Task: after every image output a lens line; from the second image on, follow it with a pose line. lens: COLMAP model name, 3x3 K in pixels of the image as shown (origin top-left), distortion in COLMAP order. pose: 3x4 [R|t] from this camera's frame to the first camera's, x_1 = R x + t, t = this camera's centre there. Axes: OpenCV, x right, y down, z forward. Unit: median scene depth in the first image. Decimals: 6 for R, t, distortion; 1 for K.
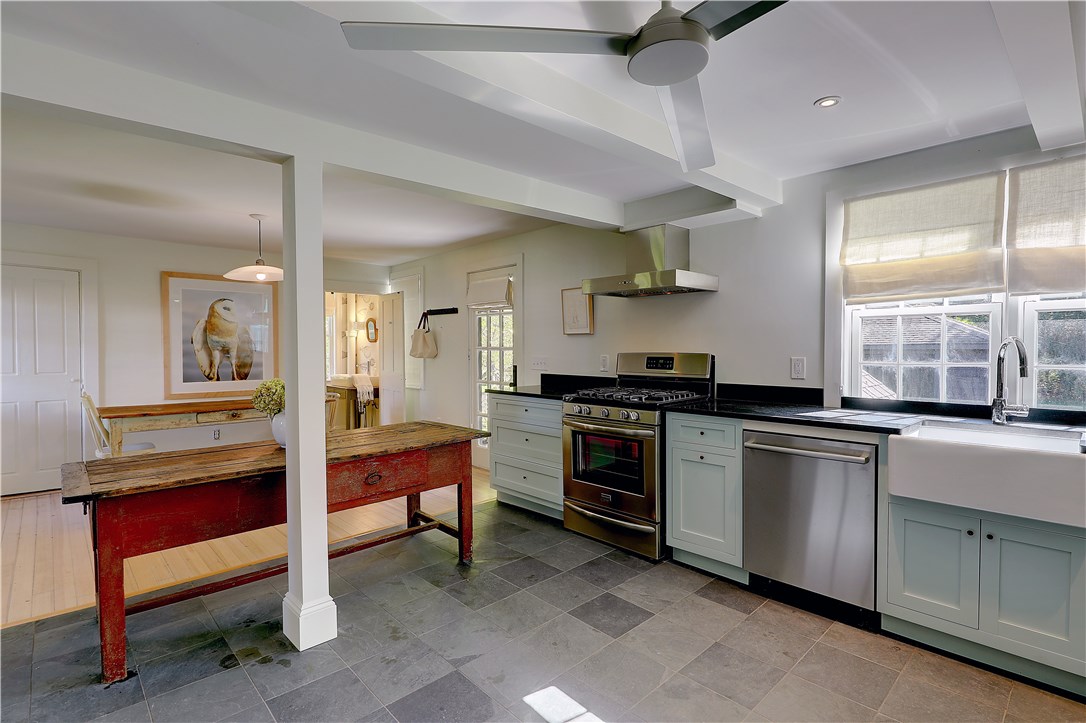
lens RADIAL K [[529.1, 0, 549.7], [0, 529.1, 358.0], [0, 0, 1]] dist [-0.001654, -0.000148]
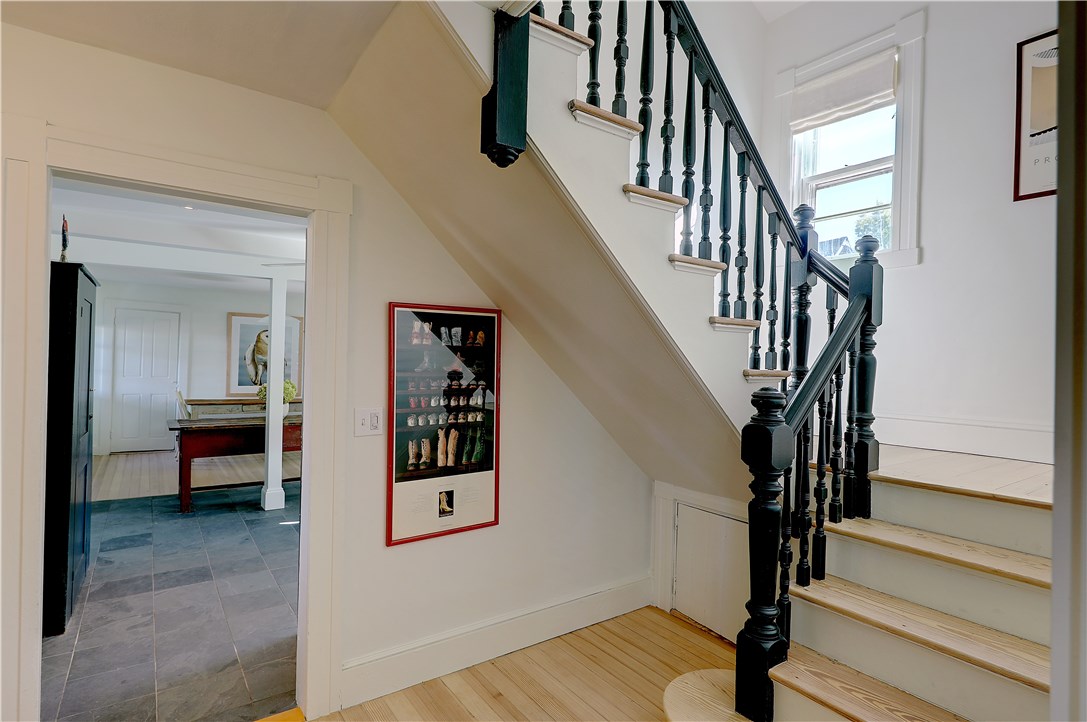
lens RADIAL K [[529.6, 0, 536.8], [0, 529.6, 357.3], [0, 0, 1]] dist [-0.001654, -0.000148]
pose [[0.991694, 0.023449, -0.126464, 0.341835], [-0.028106, 0.998986, -0.035168, -0.005594], [0.125511, 0.038430, 0.991348, -0.393065]]
